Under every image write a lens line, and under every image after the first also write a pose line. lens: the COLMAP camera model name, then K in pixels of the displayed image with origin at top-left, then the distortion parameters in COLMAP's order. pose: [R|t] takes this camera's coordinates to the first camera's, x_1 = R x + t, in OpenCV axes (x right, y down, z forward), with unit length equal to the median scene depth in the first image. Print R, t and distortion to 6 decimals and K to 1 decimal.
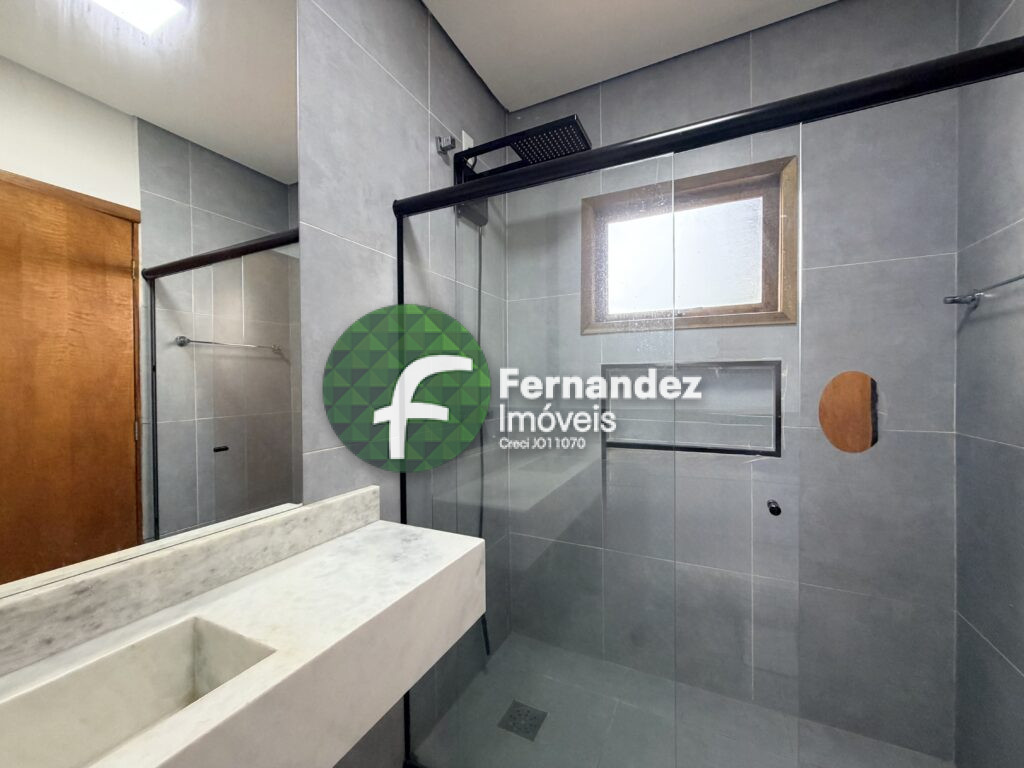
lens RADIAL K [[410.0, 0, 508.7], [0, 410.0, 383.8], [0, 0, 1]] dist [0.001294, 0.000171]
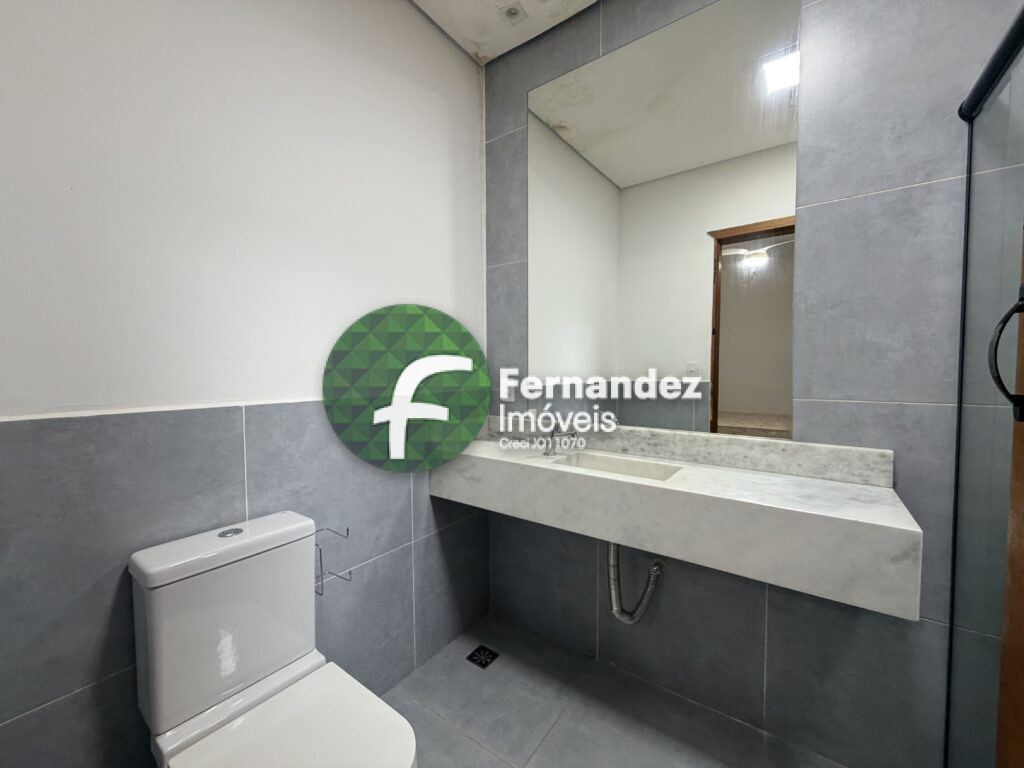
lens RADIAL K [[410.0, 0, 510.2], [0, 410.0, 384.7], [0, 0, 1]] dist [0.001294, 0.000171]
pose [[-0.165484, 0.047409, -0.985072, 0.935633], [-0.002502, 0.998820, 0.048491, 0.076483], [0.986209, 0.010489, -0.165170, 0.403370]]
